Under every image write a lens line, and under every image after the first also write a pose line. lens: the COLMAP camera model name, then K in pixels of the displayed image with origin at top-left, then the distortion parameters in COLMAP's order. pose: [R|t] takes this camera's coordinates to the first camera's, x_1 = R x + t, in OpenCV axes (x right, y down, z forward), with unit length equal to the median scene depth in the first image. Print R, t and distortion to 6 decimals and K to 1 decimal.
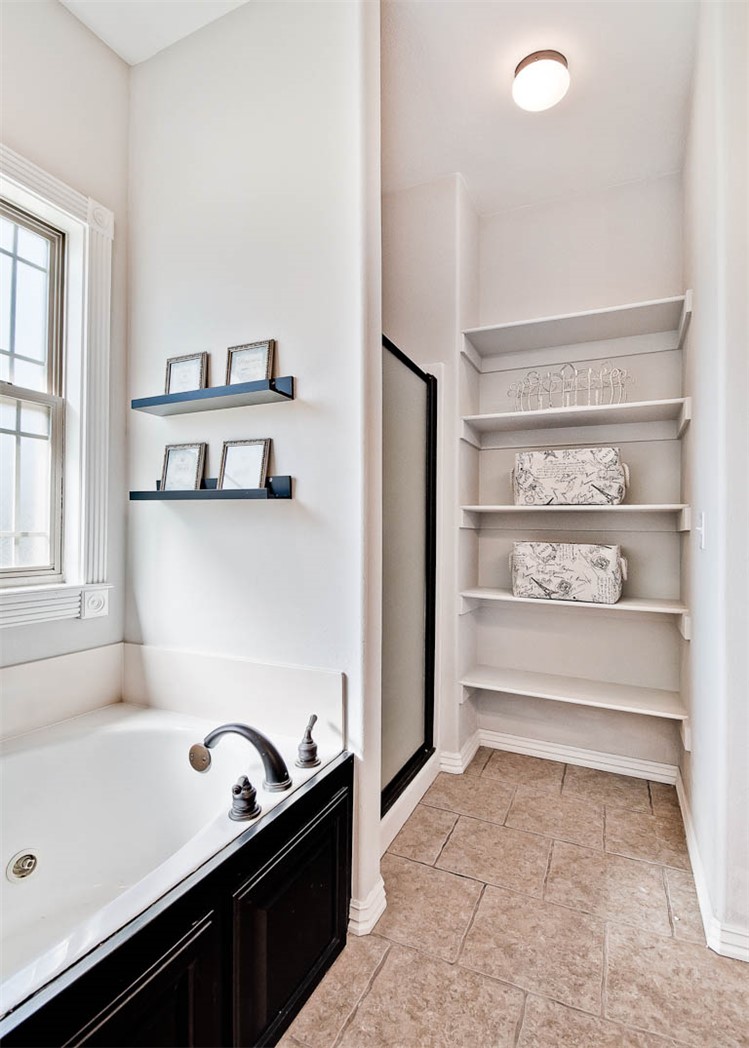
lens RADIAL K [[500.9, 0, 374.5], [0, 500.9, 524.0], [0, 0, 1]] dist [-0.001978, -0.017274]
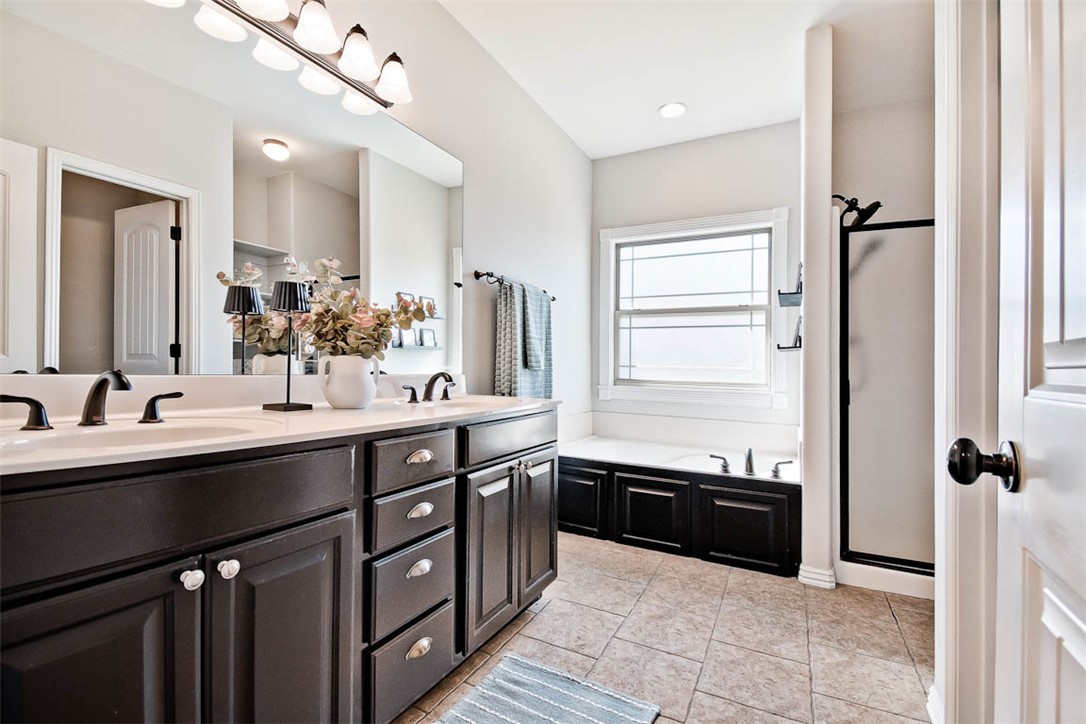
lens RADIAL K [[486.5, 0, 535.5], [0, 486.5, 363.9], [0, 0, 1]] dist [0.001788, -0.000190]
pose [[-0.031459, -0.020062, -0.999304, 1.686610], [-0.002025, 0.999798, -0.020008, 0.048348], [0.999503, 0.001394, -0.031494, 0.061415]]
